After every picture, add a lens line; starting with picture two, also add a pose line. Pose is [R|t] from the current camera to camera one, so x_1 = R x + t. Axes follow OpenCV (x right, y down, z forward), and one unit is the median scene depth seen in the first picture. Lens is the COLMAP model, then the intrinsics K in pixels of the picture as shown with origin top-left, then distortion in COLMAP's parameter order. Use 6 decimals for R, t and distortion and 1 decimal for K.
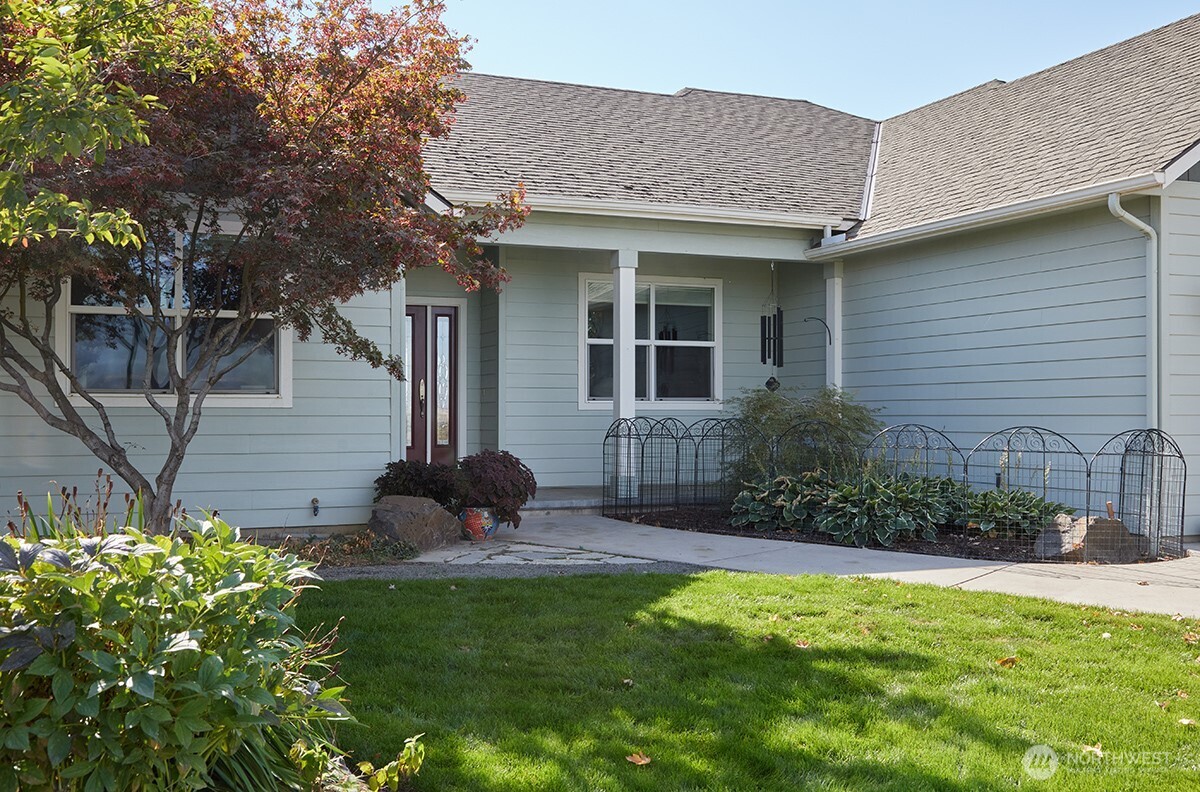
lens RADIAL K [[1265.9, 0, 600.0], [0, 1265.9, 396.0], [0, 0, 1]] dist [-0.001466, 0.000890]
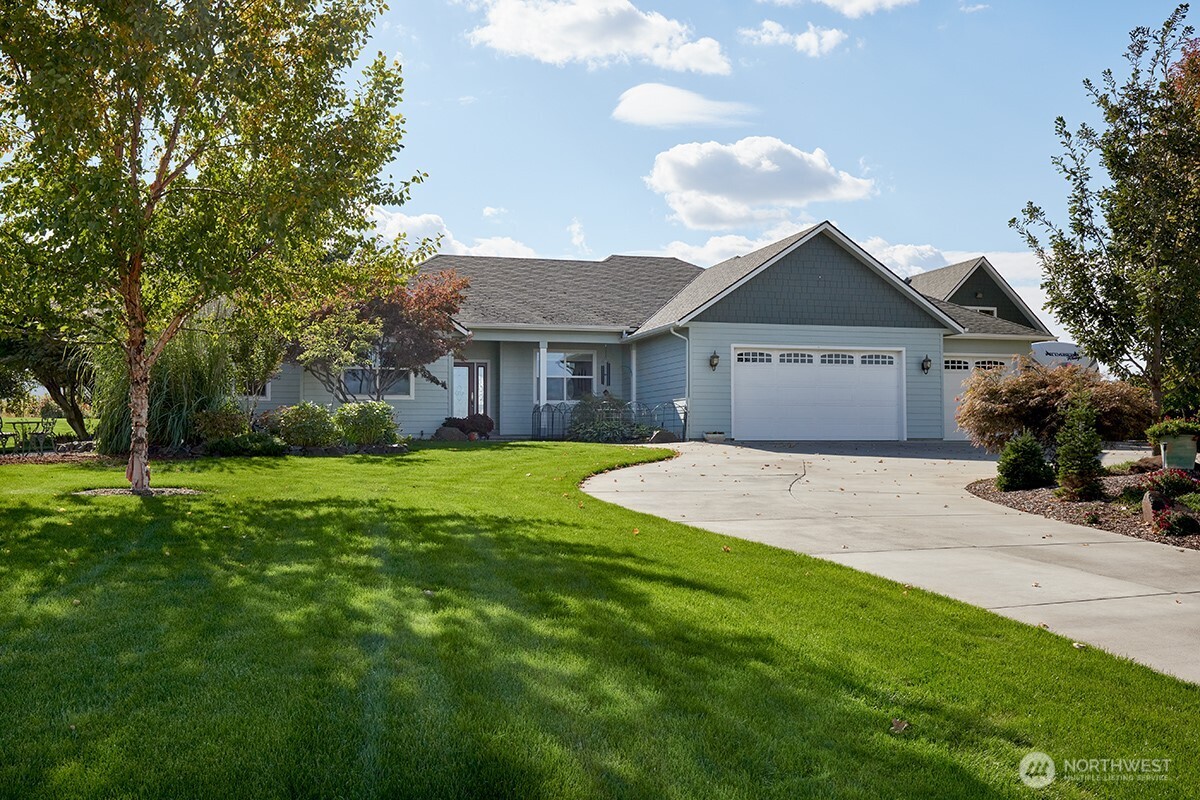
lens RADIAL K [[1173.6, 0, 600.0], [0, 1173.6, 400.0], [0, 0, 1]] dist [-0.001651, -0.008638]
pose [[0.991086, -0.005659, -0.133105, 0.495920], [0.002710, 0.999747, -0.022322, 0.064735], [0.133198, 0.021762, 0.990851, -1.490891]]
